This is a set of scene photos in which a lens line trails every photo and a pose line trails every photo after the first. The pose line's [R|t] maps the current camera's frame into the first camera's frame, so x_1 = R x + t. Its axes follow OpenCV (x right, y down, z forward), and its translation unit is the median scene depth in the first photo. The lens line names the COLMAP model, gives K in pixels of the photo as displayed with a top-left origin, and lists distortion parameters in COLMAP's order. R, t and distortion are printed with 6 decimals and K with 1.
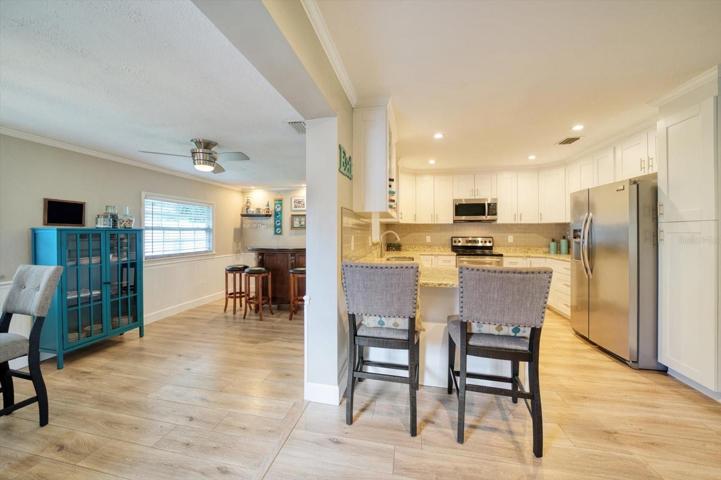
lens RADIAL K [[257.0, 0, 358.2], [0, 257.0, 239.5], [0, 0, 1]] dist [-0.017481, 0.001286]
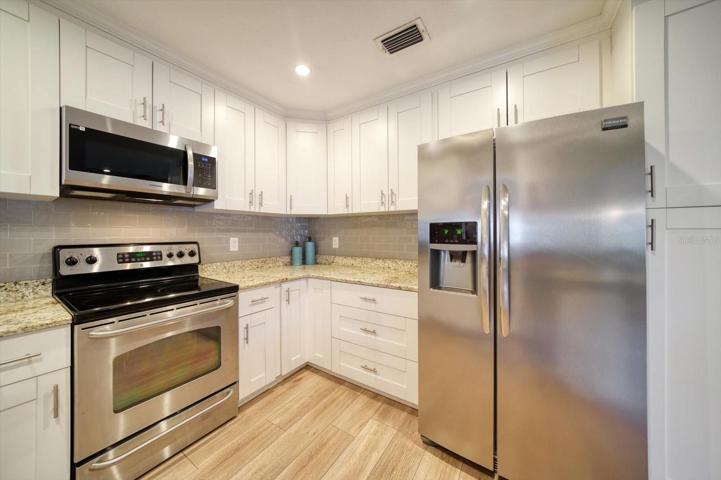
lens RADIAL K [[257.0, 0, 371.3], [0, 257.0, 231.1], [0, 0, 1]] dist [-0.017481, 0.001286]
pose [[0.360331, 0.004144, 0.932815, 0.238562], [0.026261, 0.999549, -0.014585, -0.013555], [-0.932455, 0.029752, 0.360059, 0.588887]]
